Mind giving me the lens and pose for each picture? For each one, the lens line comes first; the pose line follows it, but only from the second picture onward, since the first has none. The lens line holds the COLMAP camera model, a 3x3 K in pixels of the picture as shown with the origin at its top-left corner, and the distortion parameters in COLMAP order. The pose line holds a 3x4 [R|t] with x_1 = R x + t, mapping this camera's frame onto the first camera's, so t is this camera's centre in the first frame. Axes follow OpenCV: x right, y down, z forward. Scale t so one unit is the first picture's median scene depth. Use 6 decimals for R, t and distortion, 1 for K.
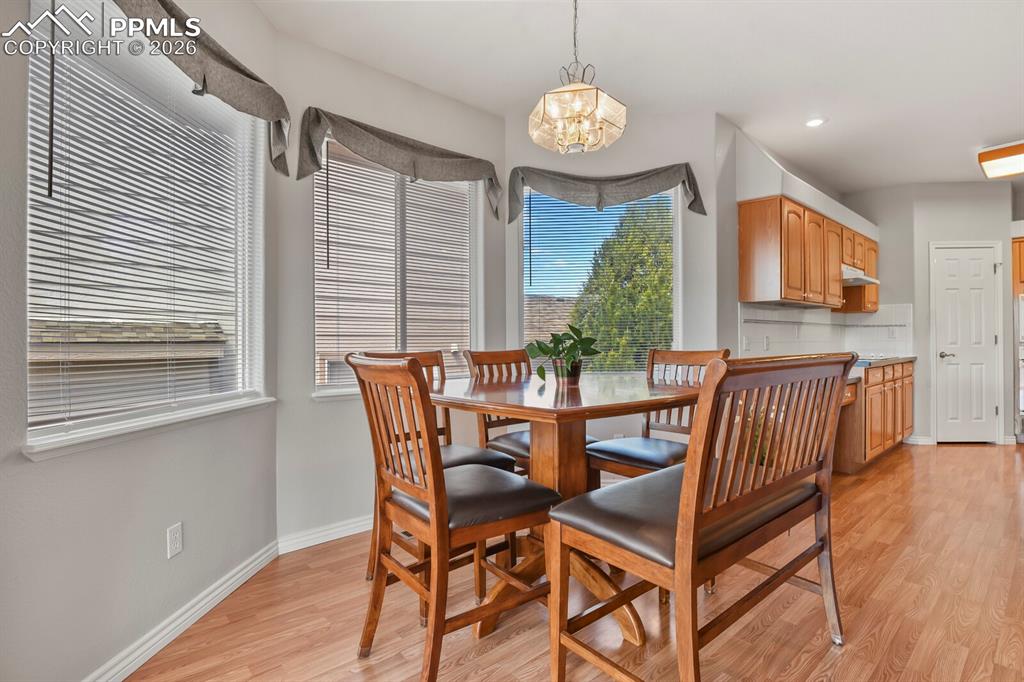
lens RADIAL K [[512.4, 0, 512.0], [0, 512.4, 341.0], [0, 0, 1]] dist [-0.002848, -0.001055]
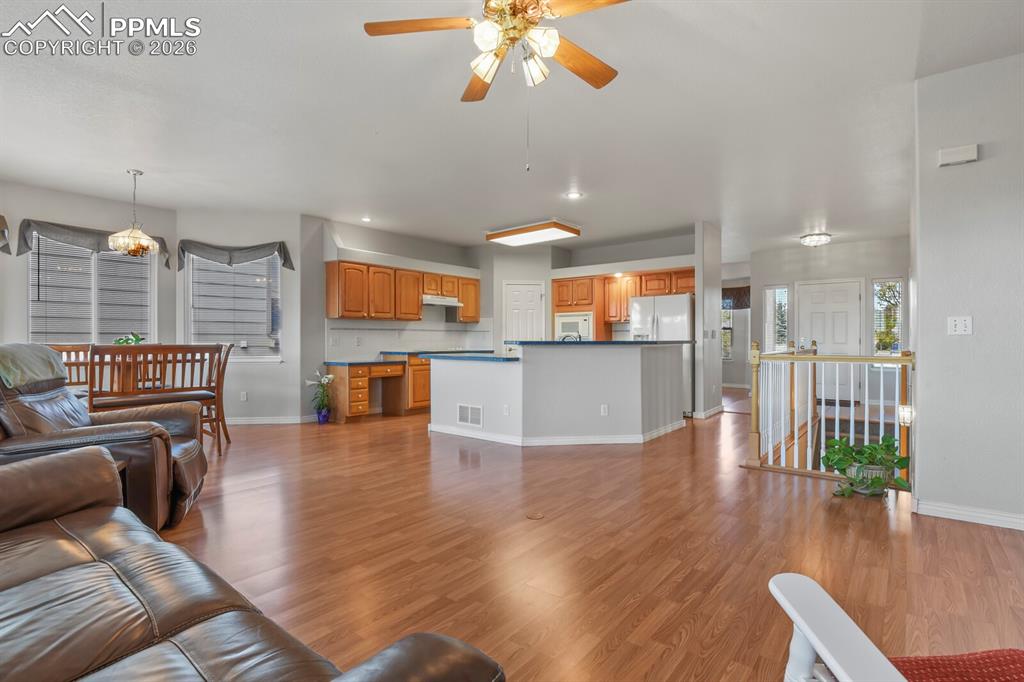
lens RADIAL K [[505.8, 0, 512.0], [0, 505.8, 341.0], [0, 0, 1]] dist [-0.000834, -0.000160]
pose [[0.991460, 0.009528, 0.130062, 0.904699], [-0.009591, 0.999954, -0.000147, -0.000759], [-0.130057, -0.001101, 0.991506, -0.871777]]
